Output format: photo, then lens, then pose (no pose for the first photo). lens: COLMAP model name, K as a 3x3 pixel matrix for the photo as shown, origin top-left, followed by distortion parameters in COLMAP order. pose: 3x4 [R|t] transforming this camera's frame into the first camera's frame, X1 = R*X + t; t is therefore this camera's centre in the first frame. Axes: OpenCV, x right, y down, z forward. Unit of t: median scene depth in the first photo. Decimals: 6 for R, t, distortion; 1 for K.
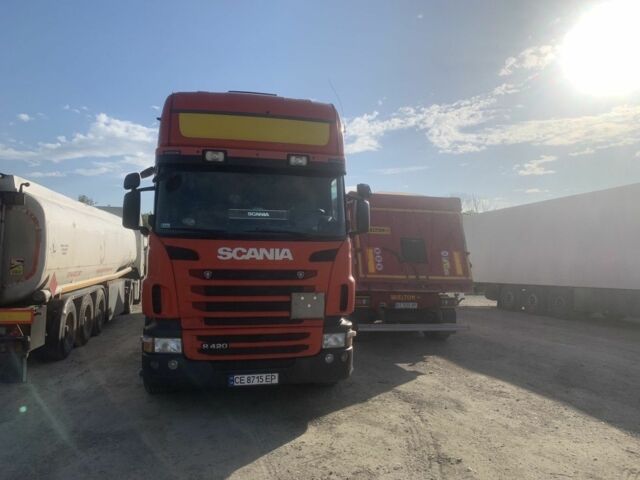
lens RADIAL K [[478.7, 0, 324.9], [0, 478.7, 232.4], [0, 0, 1]] dist [0.027377, -0.026556]
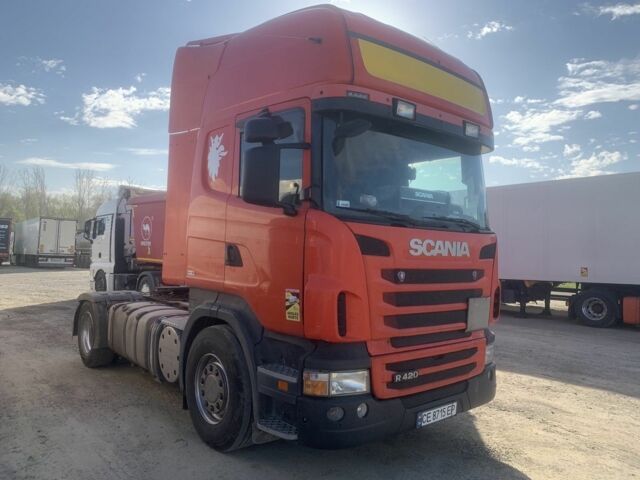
lens RADIAL K [[478.7, 0, 316.0], [0, 478.7, 234.3], [0, 0, 1]] dist [0.027377, -0.026556]
pose [[0.890652, 0.030488, 0.453663, -0.682660], [-0.043698, 0.998870, 0.018661, 0.017947], [-0.452581, -0.036445, 0.890978, 0.430974]]
